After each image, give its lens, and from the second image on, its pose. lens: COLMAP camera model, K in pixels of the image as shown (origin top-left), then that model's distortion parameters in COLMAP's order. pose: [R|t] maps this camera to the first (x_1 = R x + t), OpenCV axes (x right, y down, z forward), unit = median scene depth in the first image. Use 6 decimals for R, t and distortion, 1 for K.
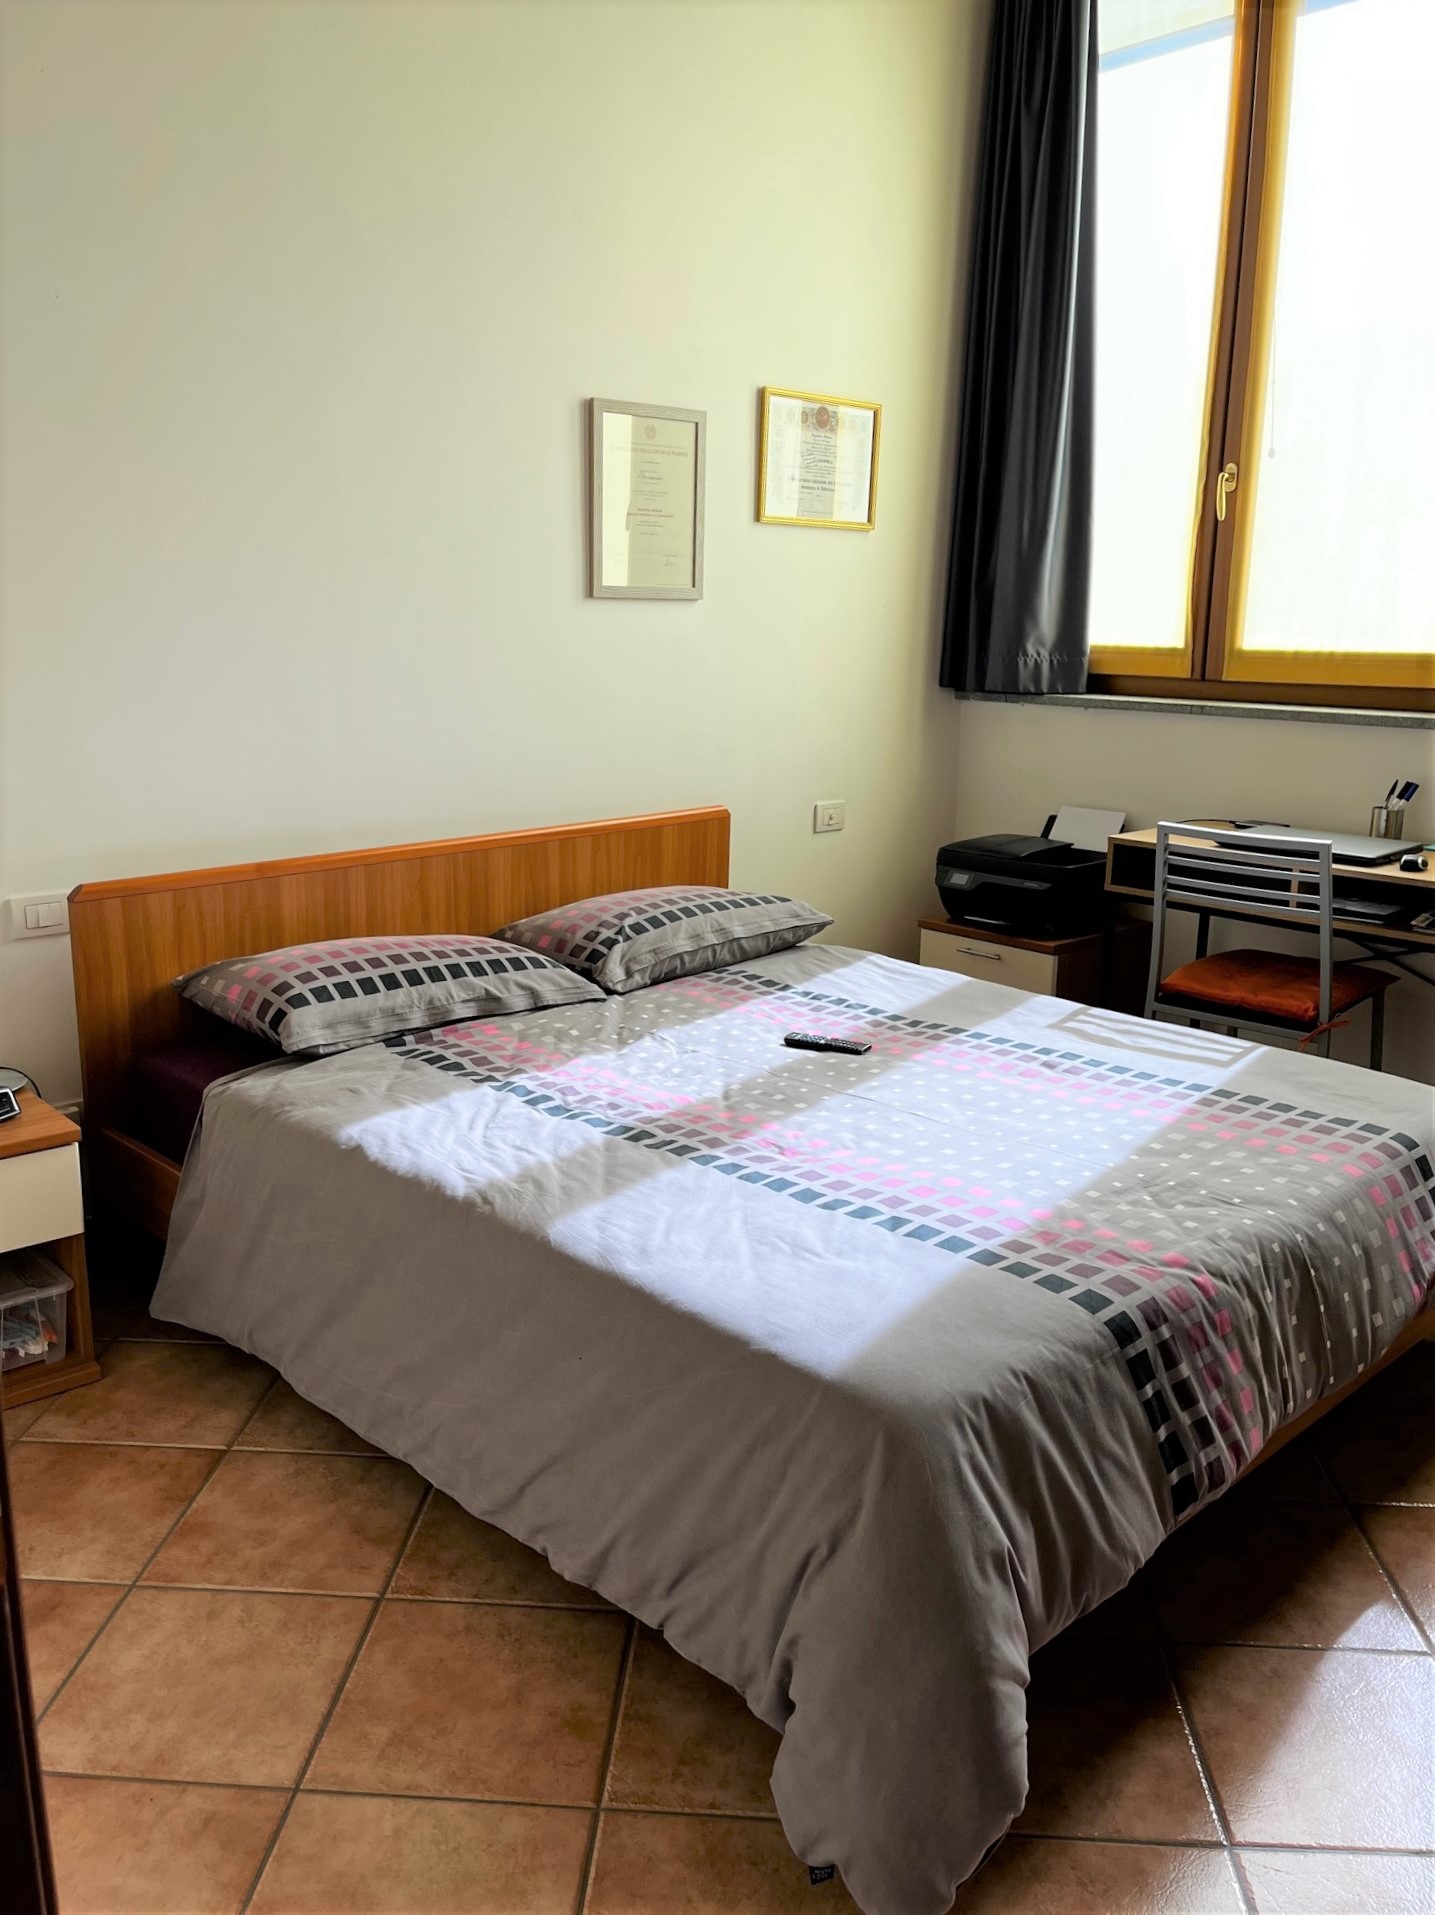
lens RADIAL K [[1500.0, 0, 705.4], [0, 1500.0, 957.6], [0, 0, 1]] dist [0.003586, -0.022735]
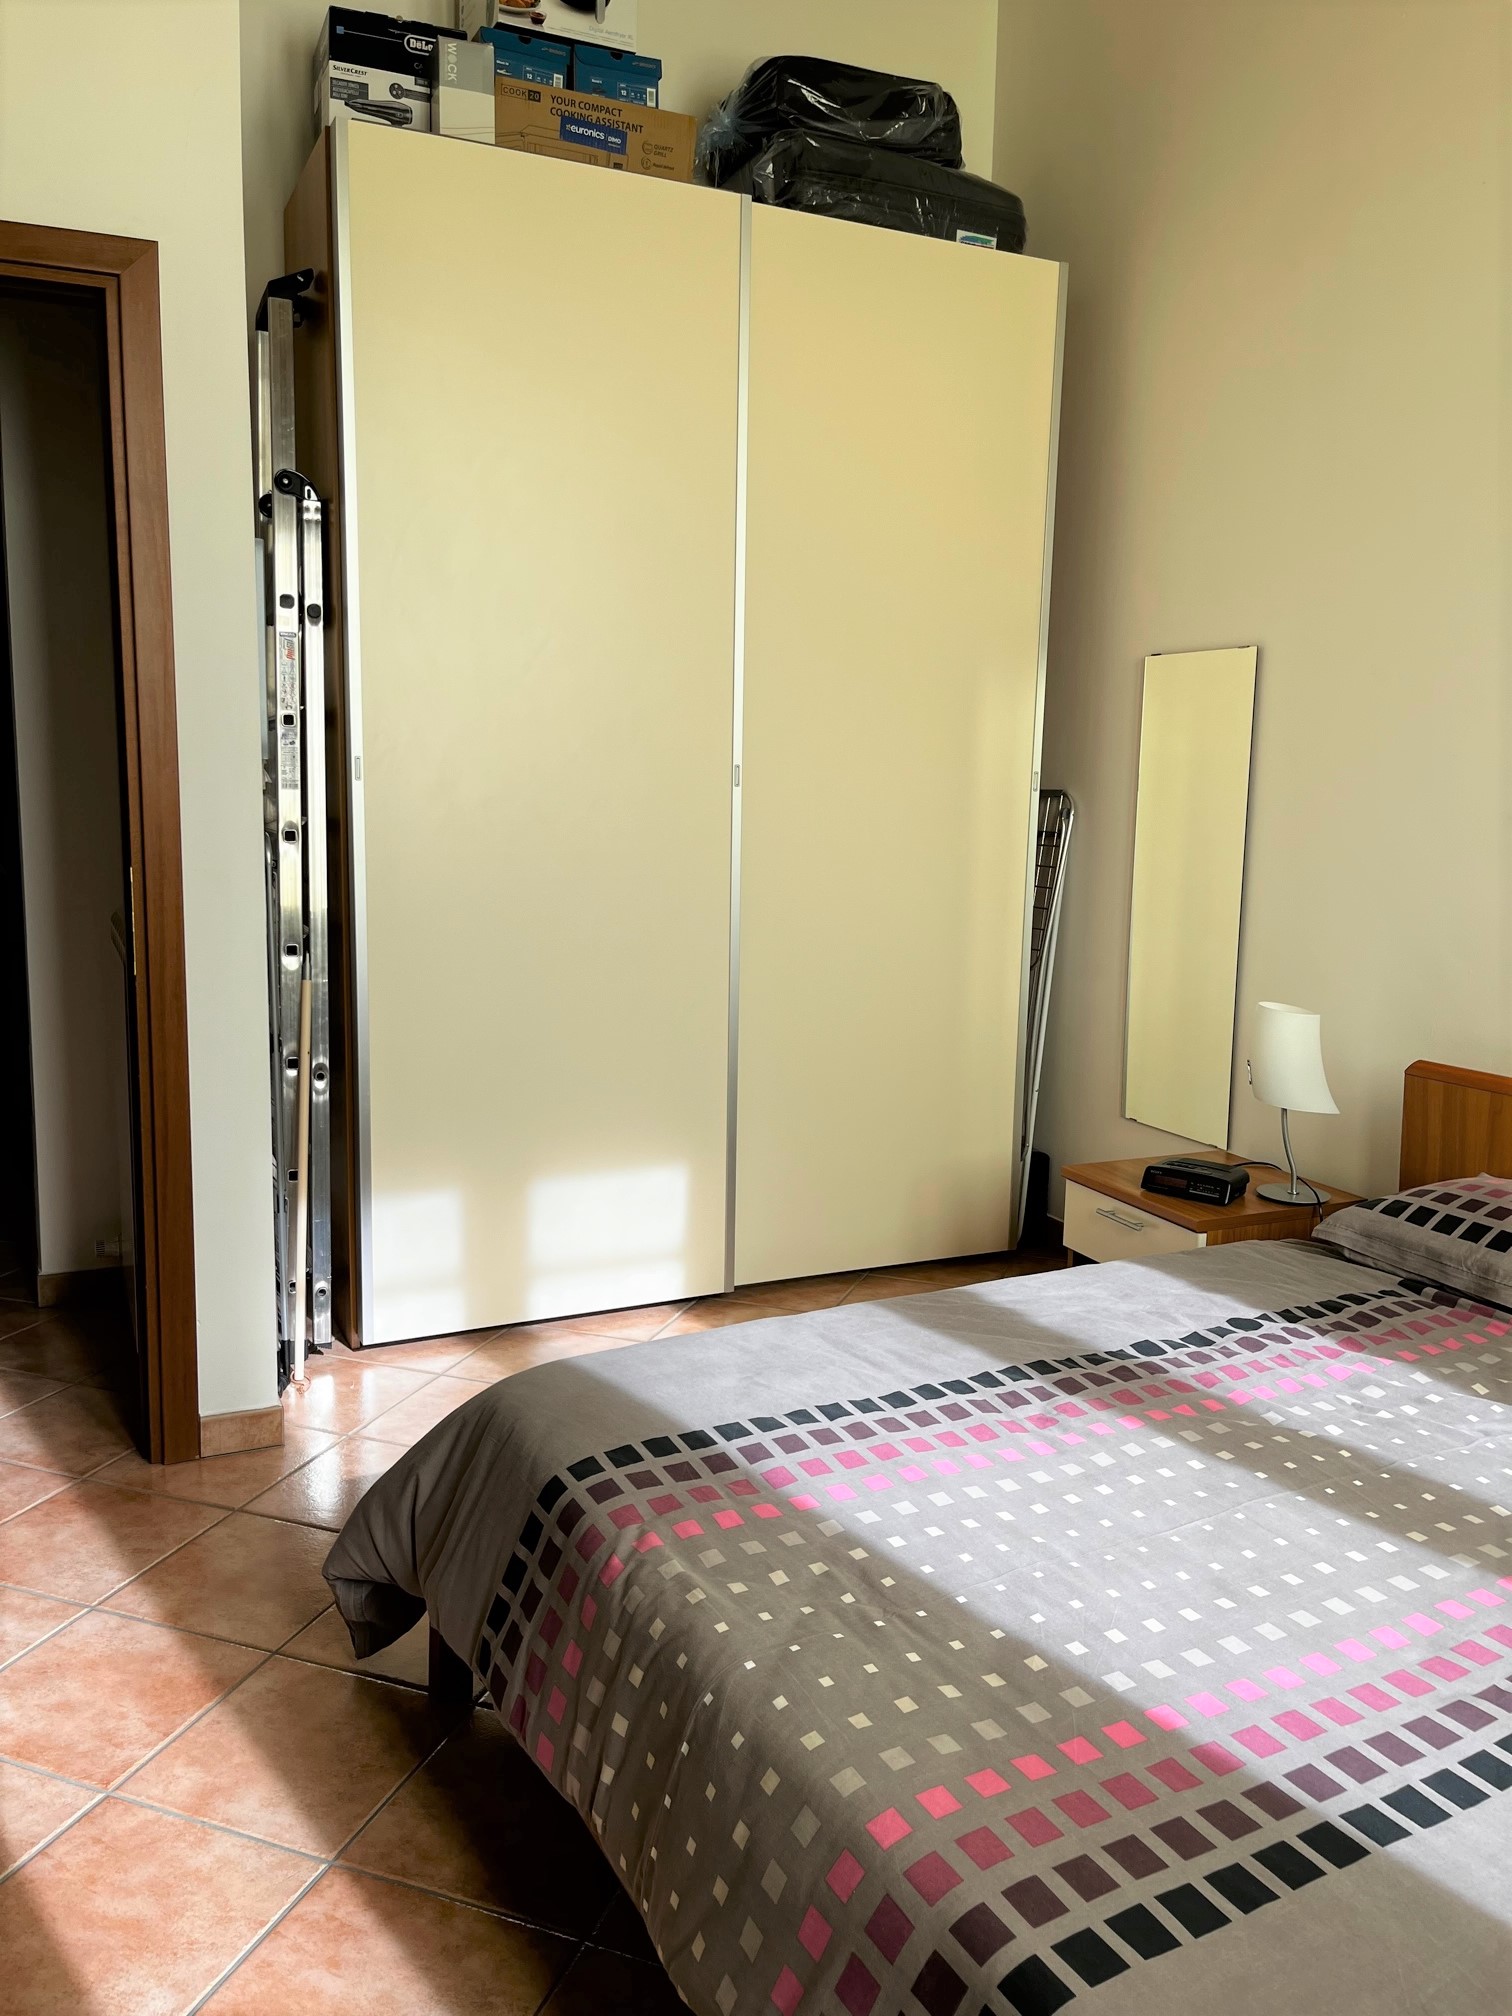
lens RADIAL K [[1579.1, 0, 744.3], [0, 1579.1, 1005.4], [0, 0, 1]] dist [0.003586, -0.022735]
pose [[-0.282702, 0.130184, -0.950332, 0.848177], [-0.235775, 0.950920, 0.200402, -0.214844], [0.929779, 0.280719, -0.238133, 0.900805]]
